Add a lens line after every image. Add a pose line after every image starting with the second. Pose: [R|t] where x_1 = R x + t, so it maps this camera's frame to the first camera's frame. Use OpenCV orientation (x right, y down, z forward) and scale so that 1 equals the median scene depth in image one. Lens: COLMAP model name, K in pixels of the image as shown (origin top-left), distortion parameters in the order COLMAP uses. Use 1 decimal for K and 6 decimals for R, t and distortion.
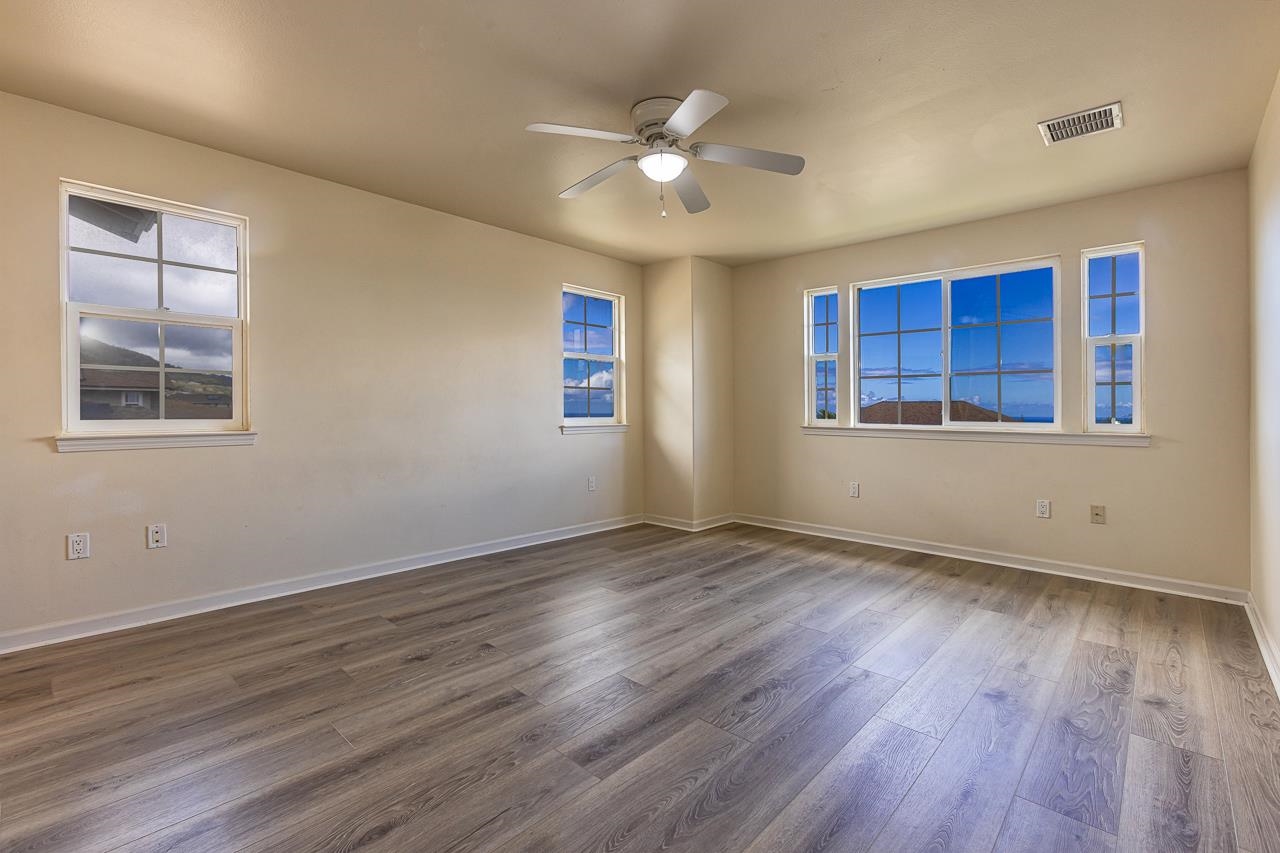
lens RADIAL K [[570.4, 0, 638.9], [0, 570.4, 413.7], [0, 0, 1]] dist [0.001268, 0.000524]
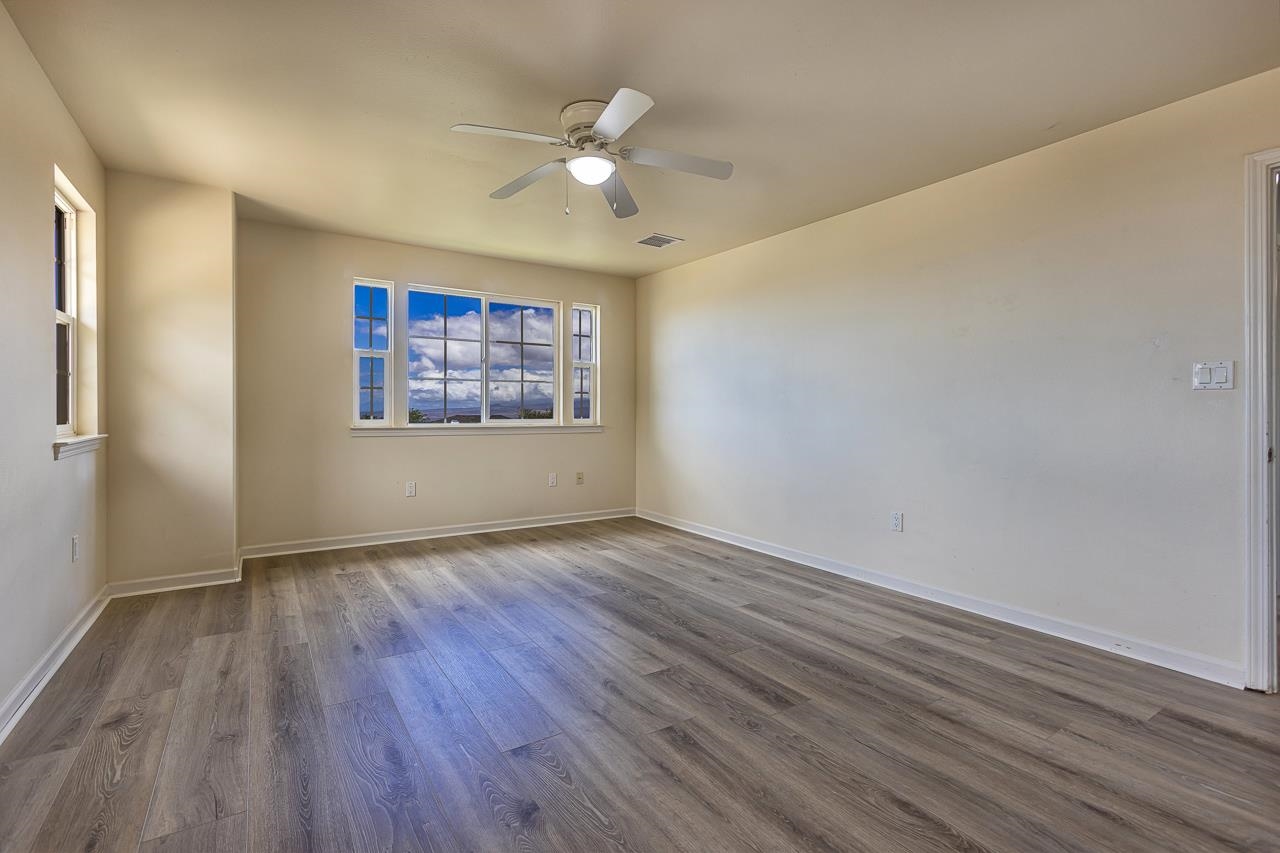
lens RADIAL K [[570.4, 0, 638.9], [0, 570.4, 413.7], [0, 0, 1]] dist [0.001268, 0.000524]
pose [[0.226017, -0.003680, 0.974116, -0.899302], [0.002780, 0.999991, 0.003133, -0.002723], [-0.974119, 0.002000, 0.226026, 0.698983]]
